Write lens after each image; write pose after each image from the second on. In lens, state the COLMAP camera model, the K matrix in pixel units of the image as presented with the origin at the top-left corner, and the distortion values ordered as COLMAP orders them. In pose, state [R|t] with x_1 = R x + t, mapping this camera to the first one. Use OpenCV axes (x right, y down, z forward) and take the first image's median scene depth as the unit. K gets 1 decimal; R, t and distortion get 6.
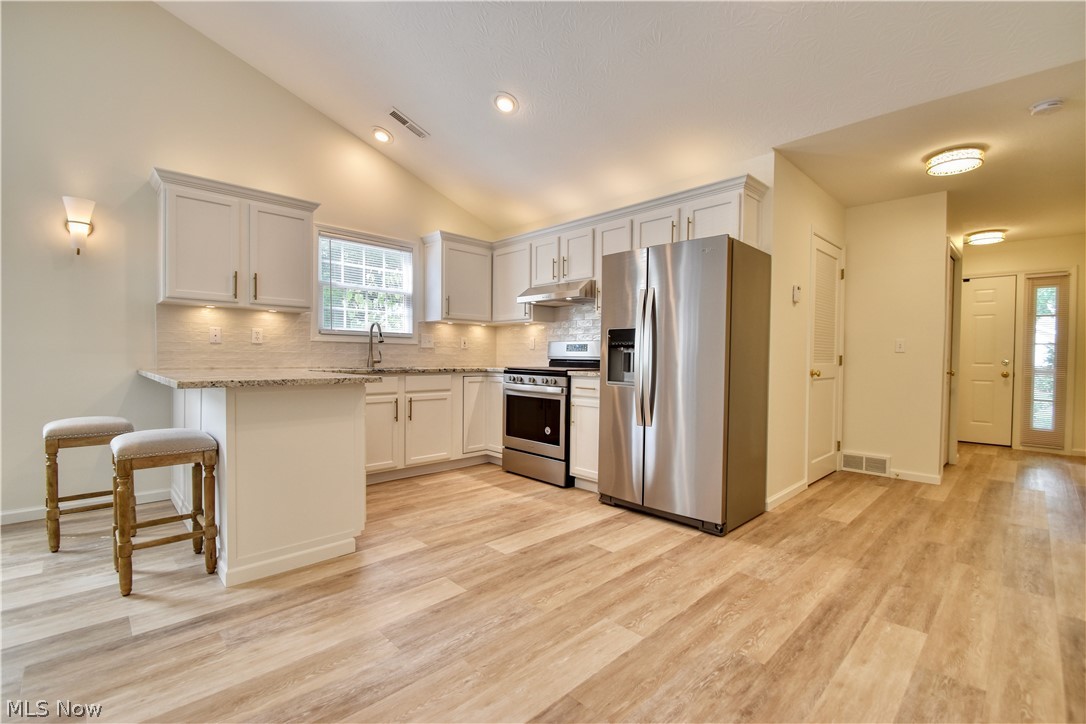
lens RADIAL K [[476.1, 0, 544.8], [0, 476.1, 366.3], [0, 0, 1]] dist [0.011418, -0.014445]
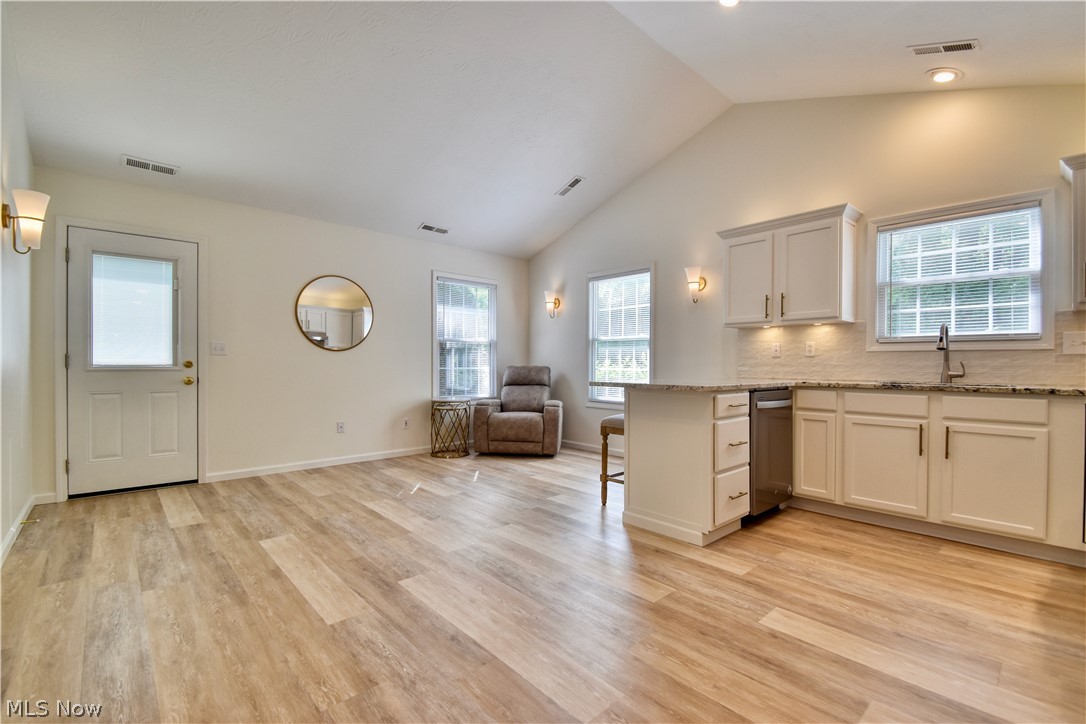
lens RADIAL K [[476.1, 0, 542.3], [0, 476.1, 368.6], [0, 0, 1]] dist [0.011418, -0.014445]
pose [[-0.037942, -0.002645, -0.999276, 0.556382], [-0.025899, 0.999663, -0.001662, -0.004287], [0.998944, 0.025817, -0.037998, 0.529864]]
